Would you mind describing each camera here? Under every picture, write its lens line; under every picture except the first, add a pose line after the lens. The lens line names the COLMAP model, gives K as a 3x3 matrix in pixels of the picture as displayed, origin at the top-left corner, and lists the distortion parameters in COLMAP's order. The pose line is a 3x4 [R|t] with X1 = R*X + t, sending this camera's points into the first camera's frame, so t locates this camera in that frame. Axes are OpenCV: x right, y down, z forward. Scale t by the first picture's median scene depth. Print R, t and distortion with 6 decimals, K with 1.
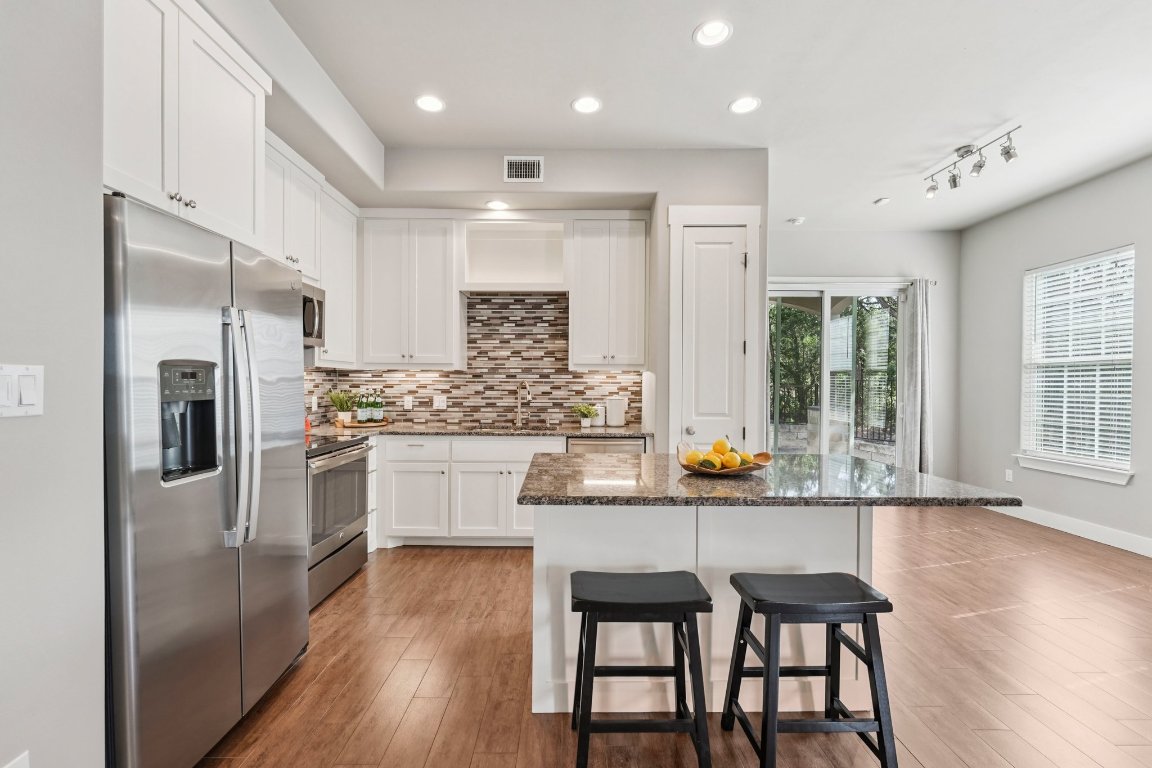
lens RADIAL K [[473.7, 0, 573.4], [0, 473.7, 387.6], [0, 0, 1]] dist [0.004401, 0.000733]
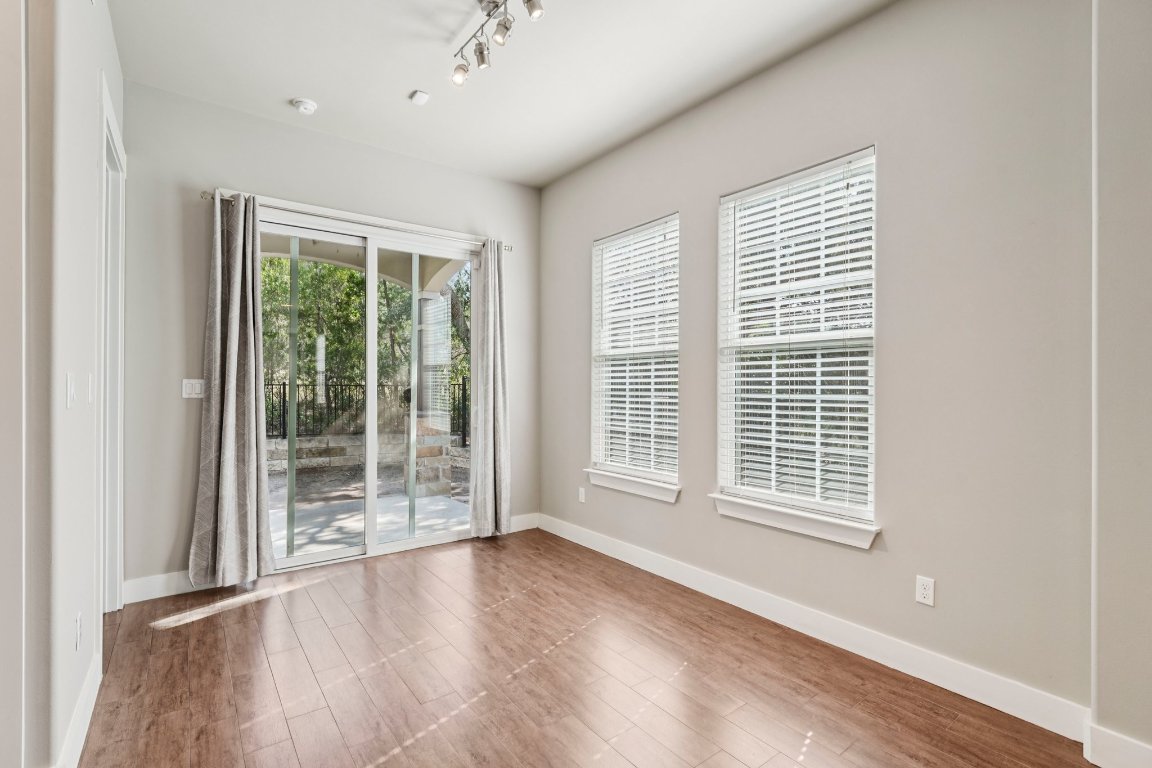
lens RADIAL K [[521.1, 0, 577.8], [0, 521.1, 383.5], [0, 0, 1]] dist [-0.000432, -0.000012]
pose [[0.801666, -0.004191, 0.597757, 0.401015], [0.007901, 0.999962, -0.003585, 0.000263], [-0.597720, 0.007597, 0.801669, 0.310558]]
